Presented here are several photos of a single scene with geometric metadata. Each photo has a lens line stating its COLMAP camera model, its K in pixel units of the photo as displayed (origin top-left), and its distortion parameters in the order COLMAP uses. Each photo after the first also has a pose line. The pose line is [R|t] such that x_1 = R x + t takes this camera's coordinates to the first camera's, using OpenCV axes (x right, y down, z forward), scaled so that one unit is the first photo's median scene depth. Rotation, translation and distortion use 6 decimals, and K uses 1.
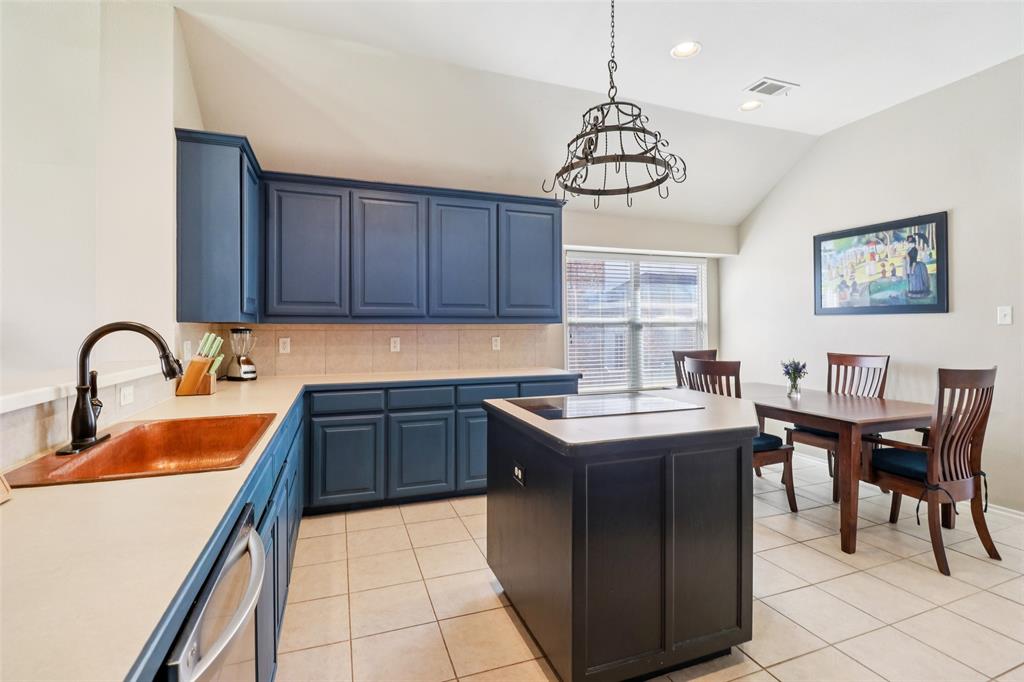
lens RADIAL K [[478.6, 0, 508.7], [0, 478.6, 332.4], [0, 0, 1]] dist [-0.009288, -0.006406]
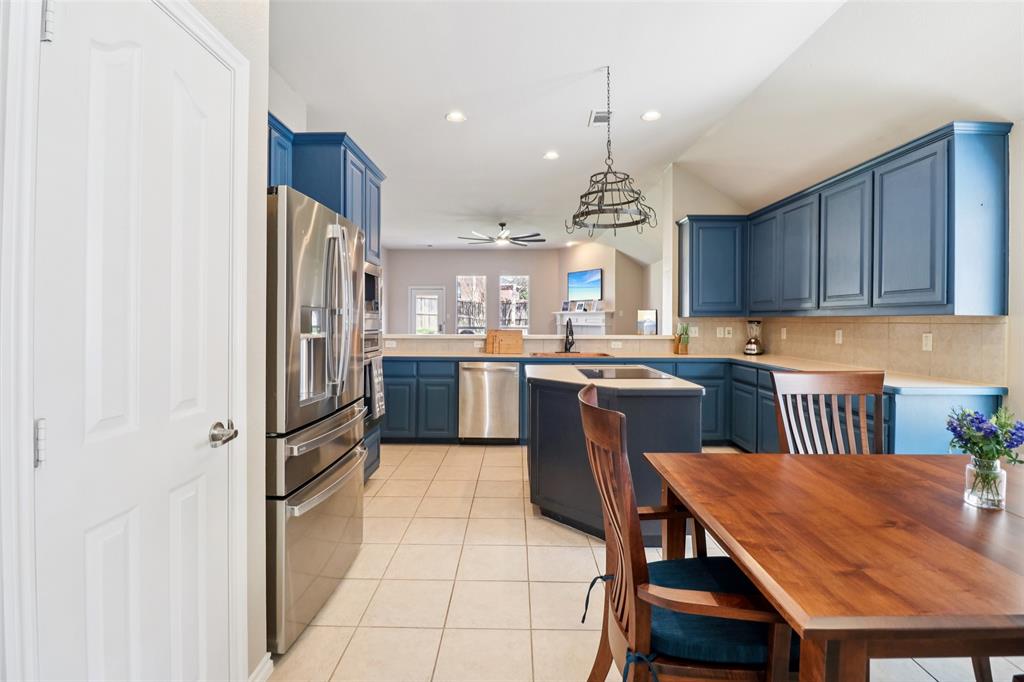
lens RADIAL K [[478.6, 0, 509.2], [0, 478.6, 320.4], [0, 0, 1]] dist [-0.009288, -0.006406]
pose [[-0.338833, 0.006547, -0.940824, 1.171667], [-0.013862, 0.999833, 0.011950, -0.014460], [0.940744, 0.017091, -0.338686, 0.829315]]
